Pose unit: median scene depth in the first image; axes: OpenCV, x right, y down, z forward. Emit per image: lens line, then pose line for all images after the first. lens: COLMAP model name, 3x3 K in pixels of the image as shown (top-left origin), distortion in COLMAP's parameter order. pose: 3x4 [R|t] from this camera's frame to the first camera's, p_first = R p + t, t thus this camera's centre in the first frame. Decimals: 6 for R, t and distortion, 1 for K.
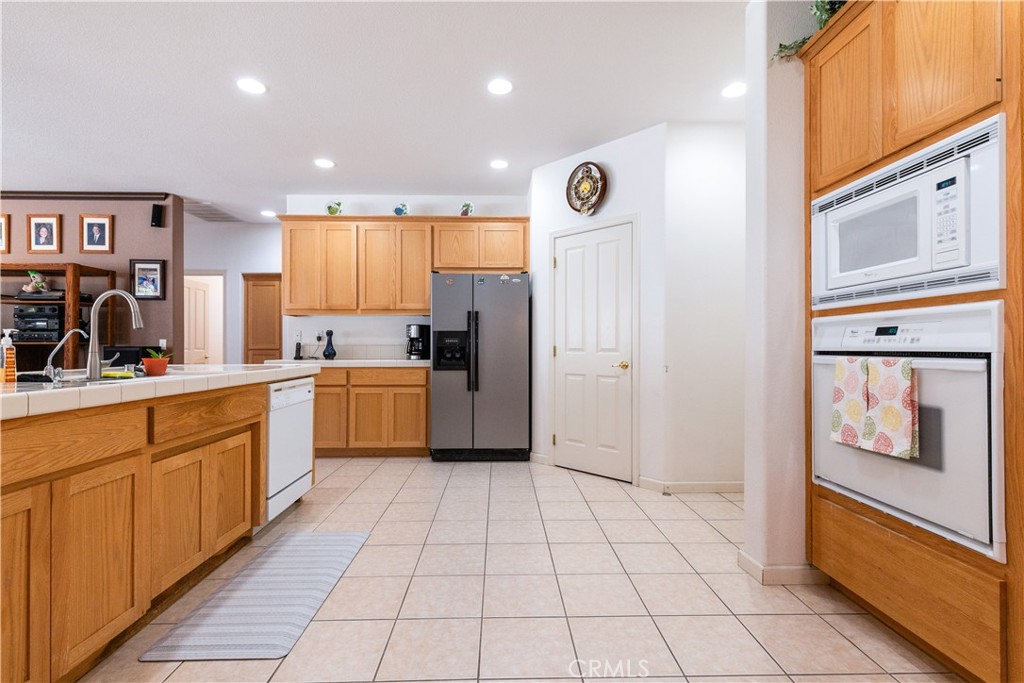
lens RADIAL K [[457.9, 0, 509.2], [0, 457.9, 345.1], [0, 0, 1]] dist [0.003140, -0.000346]
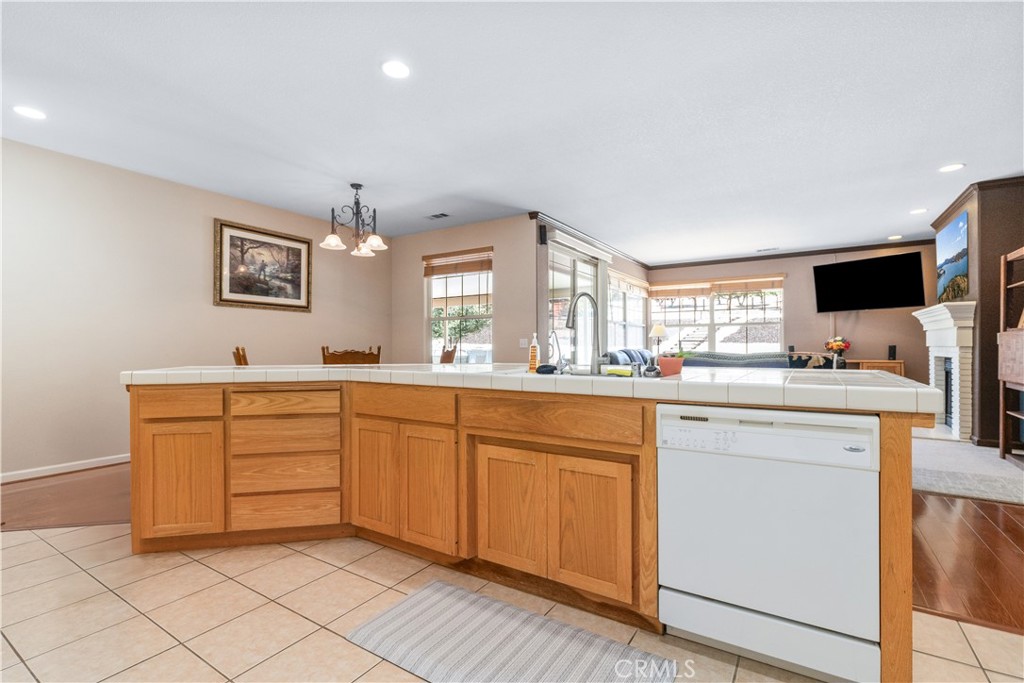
lens RADIAL K [[457.9, 0, 513.9], [0, 457.9, 344.5], [0, 0, 1]] dist [0.003140, -0.000346]
pose [[-0.559274, 0.001423, -0.828982, 0.071459], [0.009469, 0.999944, -0.004672, 0.003269], [0.828929, -0.010463, -0.559256, 0.802361]]
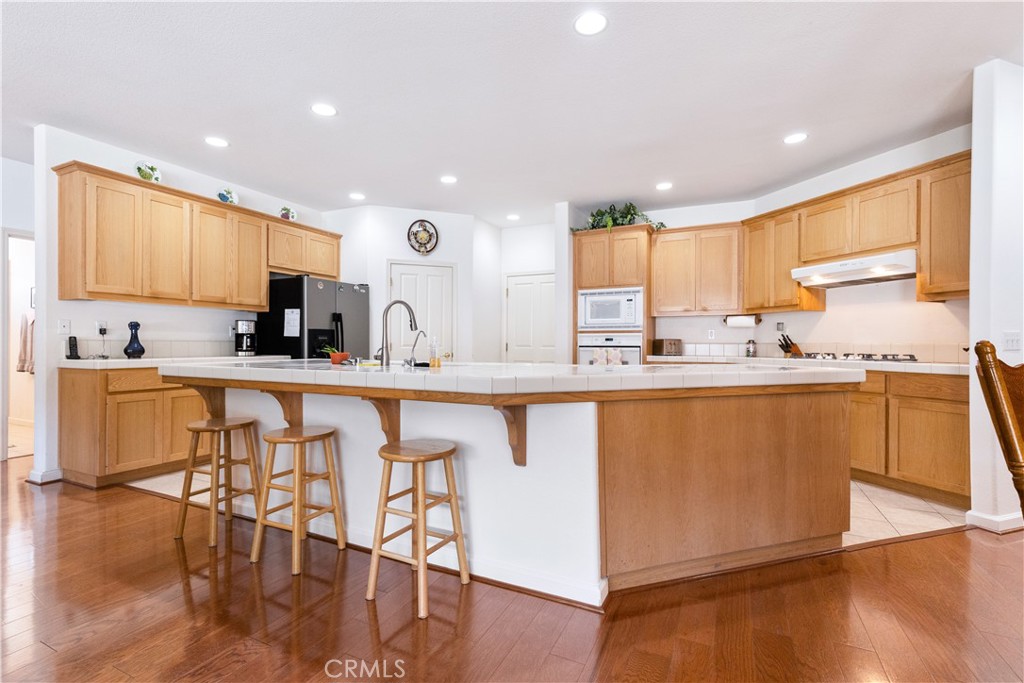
lens RADIAL K [[457.9, 0, 516.2], [0, 457.9, 343.8], [0, 0, 1]] dist [0.003140, -0.000346]
pose [[0.451480, 0.001158, 0.892280, -1.014312], [-0.008200, 0.999962, 0.002851, -0.002085], [-0.892244, -0.008604, 0.451473, 0.055463]]
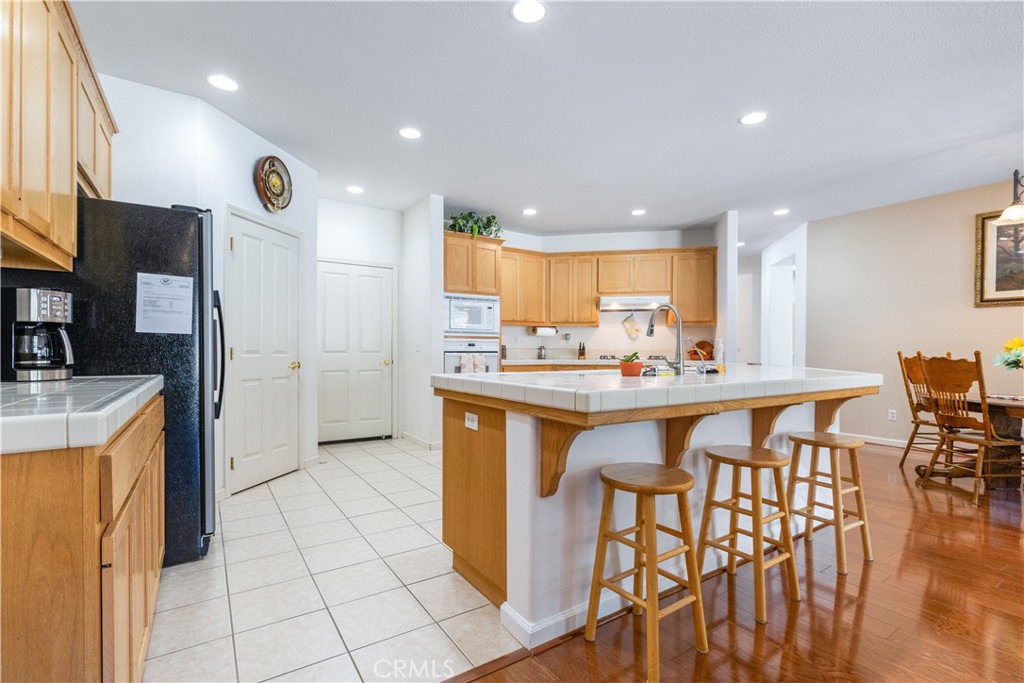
lens RADIAL K [[457.9, 0, 510.2], [0, 457.9, 347.0], [0, 0, 1]] dist [0.003140, -0.000346]
pose [[-0.531049, 0.003849, 0.847333, -0.898638], [-0.007504, 0.999929, -0.009246, 0.005001], [-0.847308, -0.011269, -0.530982, 1.076792]]
